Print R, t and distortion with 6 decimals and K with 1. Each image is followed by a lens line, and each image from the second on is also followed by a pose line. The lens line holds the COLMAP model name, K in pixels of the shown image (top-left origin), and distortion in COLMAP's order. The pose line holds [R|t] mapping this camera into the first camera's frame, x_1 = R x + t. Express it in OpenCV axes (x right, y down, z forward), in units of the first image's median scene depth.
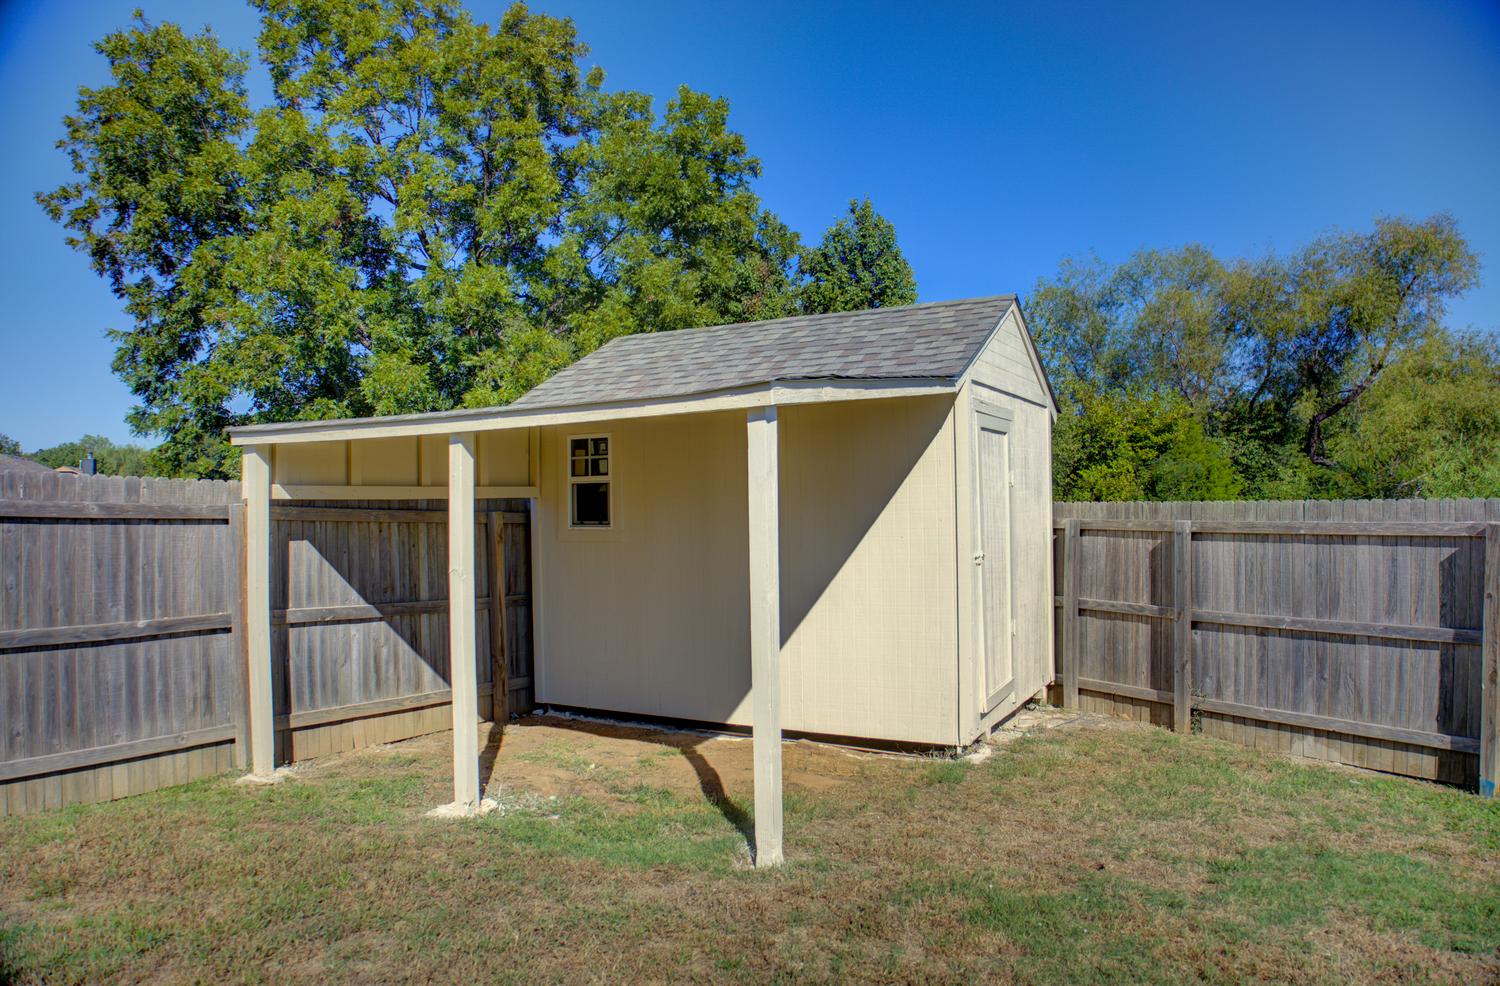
lens RADIAL K [[1024.0, 0, 750.0], [0, 1024.0, 493.0], [0, 0, 1]] dist [-0.135462, 0.030304]
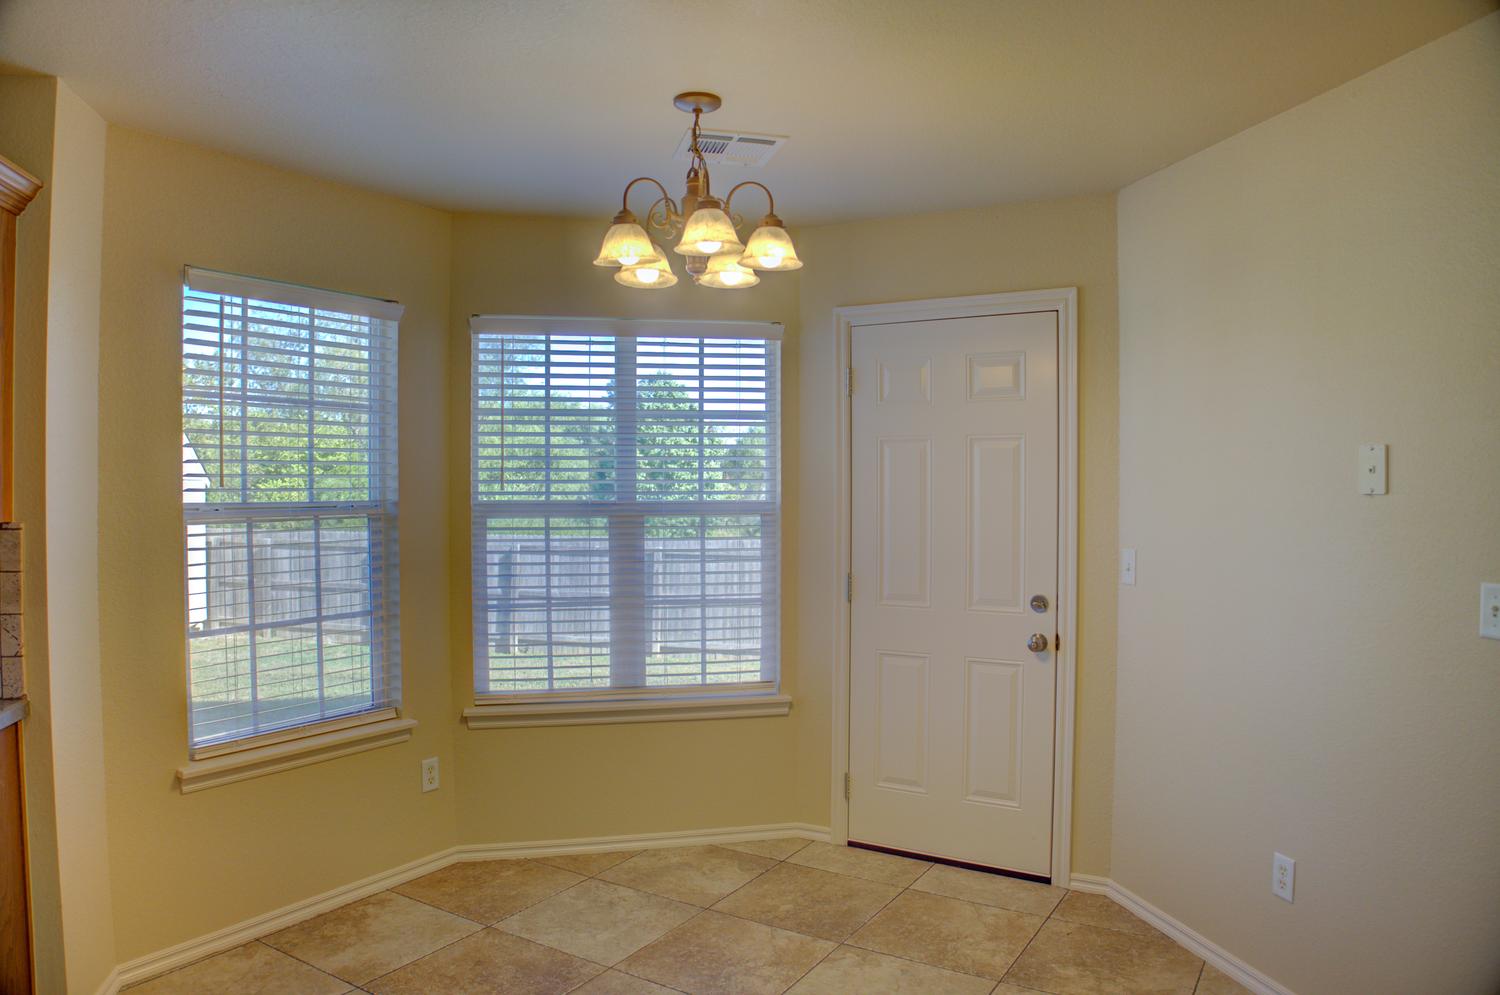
lens RADIAL K [[1013.0, 0, 747.8], [0, 1013.0, 492.7], [0, 0, 1]] dist [-0.203122, 0.179703]
pose [[0.727563, 0.014194, 0.685894, -0.254572], [-0.017984, 0.999837, -0.001614, -0.089903], [-0.685805, -0.011161, 0.727700, -1.263403]]
